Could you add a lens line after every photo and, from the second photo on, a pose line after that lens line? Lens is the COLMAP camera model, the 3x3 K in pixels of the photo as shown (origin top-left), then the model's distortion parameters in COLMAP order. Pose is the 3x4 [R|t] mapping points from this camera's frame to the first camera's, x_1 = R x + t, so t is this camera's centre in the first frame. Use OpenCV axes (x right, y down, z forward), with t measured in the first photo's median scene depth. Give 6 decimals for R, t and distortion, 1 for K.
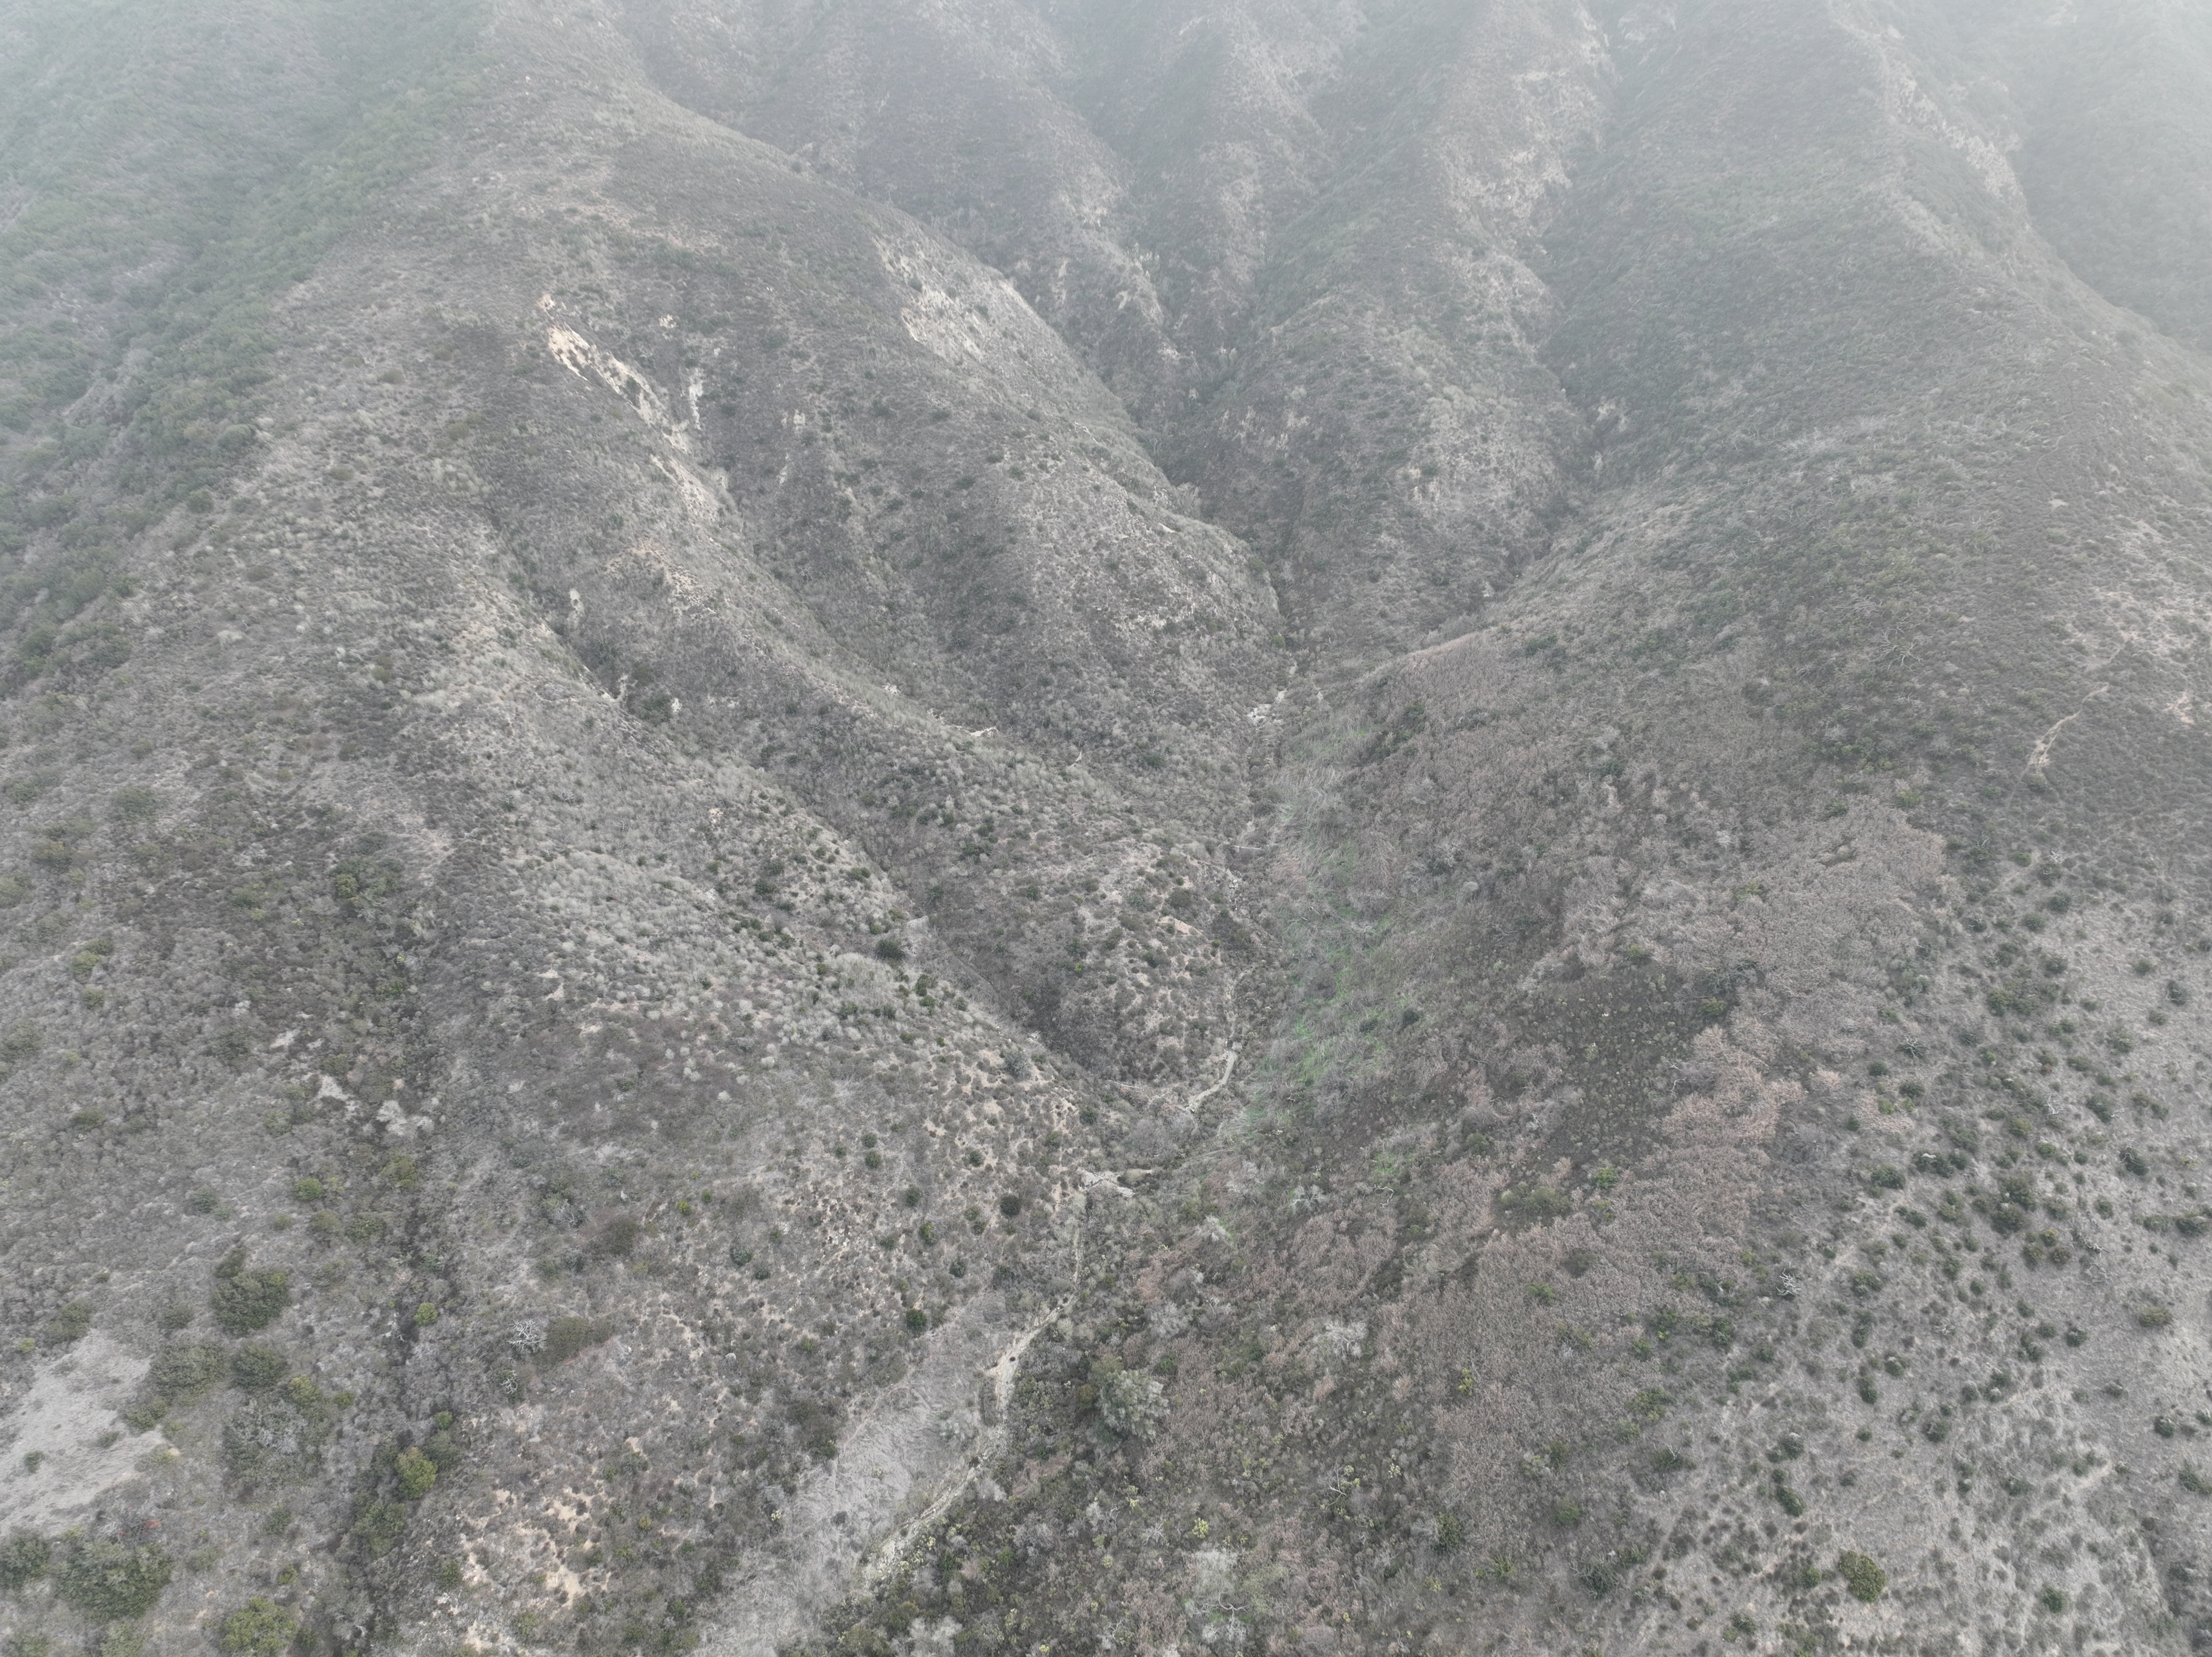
lens RADIAL K [[1562.9, 0, 1106.0], [0, 1562.9, 828.5], [0, 0, 1]] dist [-0.006614, 0.024422]
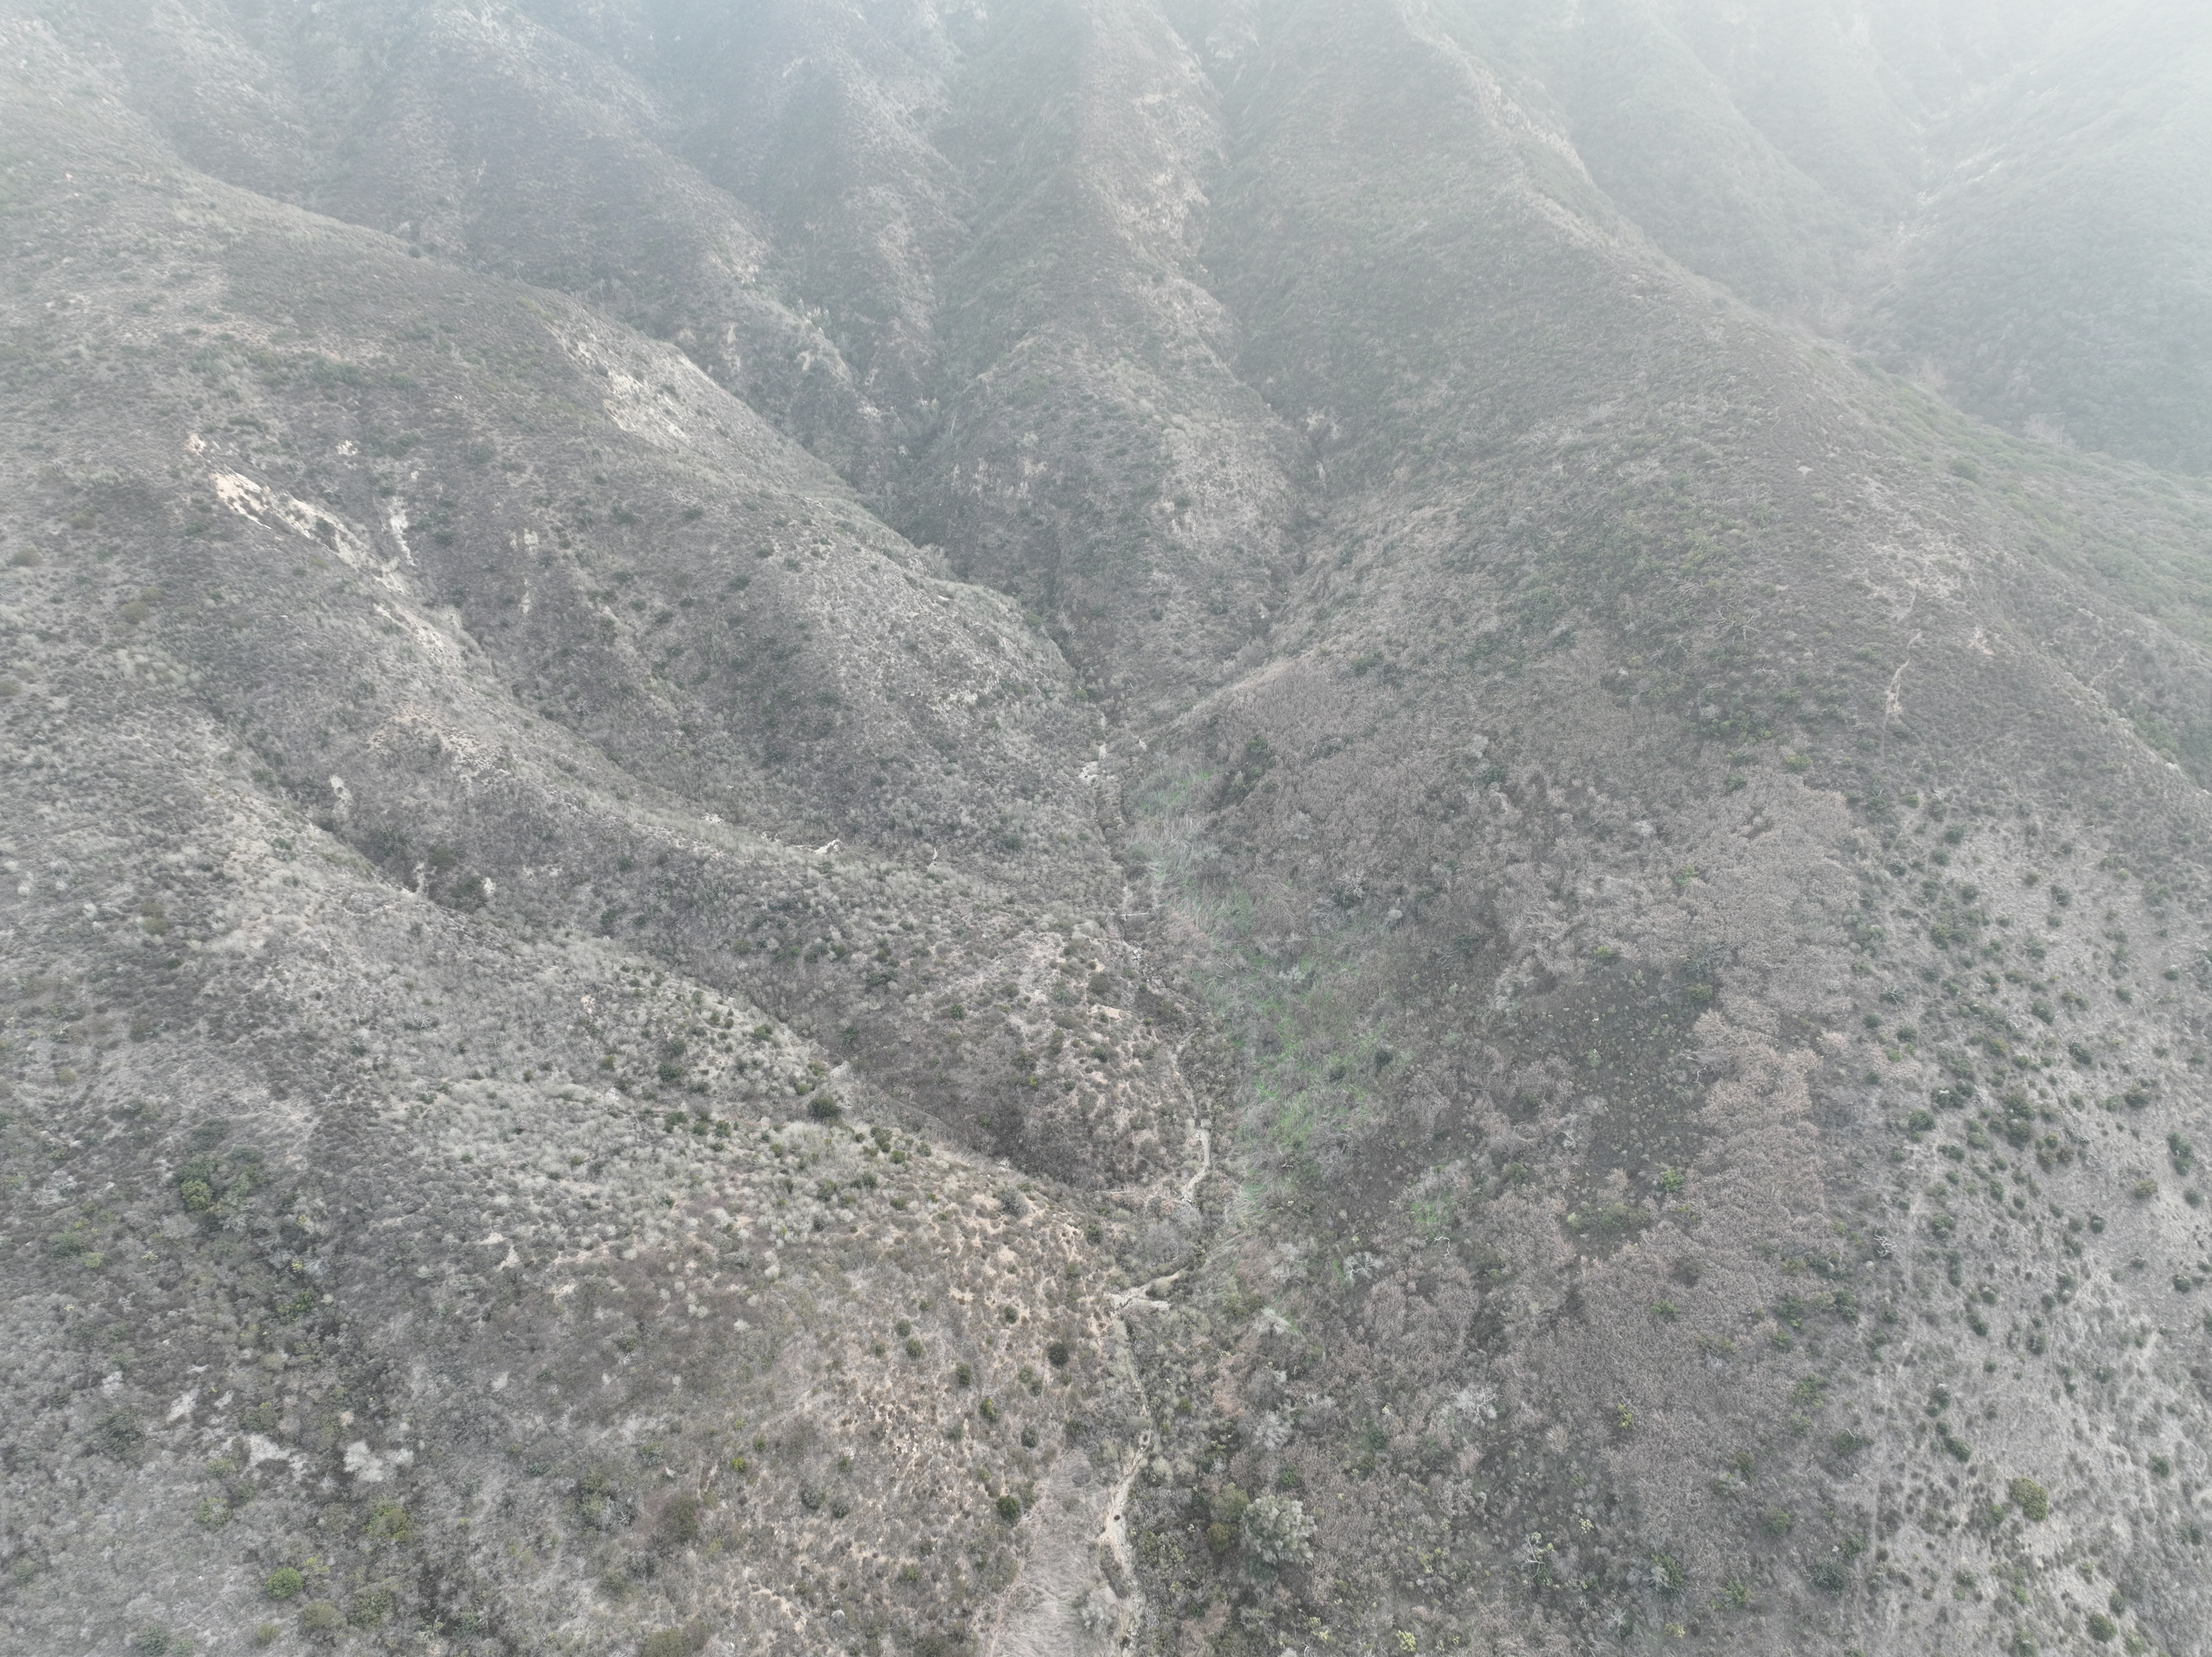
lens RADIAL K [[1562.9, 0, 1106.0], [0, 1562.9, 828.5], [0, 0, 1]] dist [-0.006614, 0.024422]
pose [[0.945609, -0.185682, 0.267106, -0.208741], [0.186875, 0.982155, 0.021180, -0.076231], [-0.266273, 0.029887, 0.963434, 0.074980]]
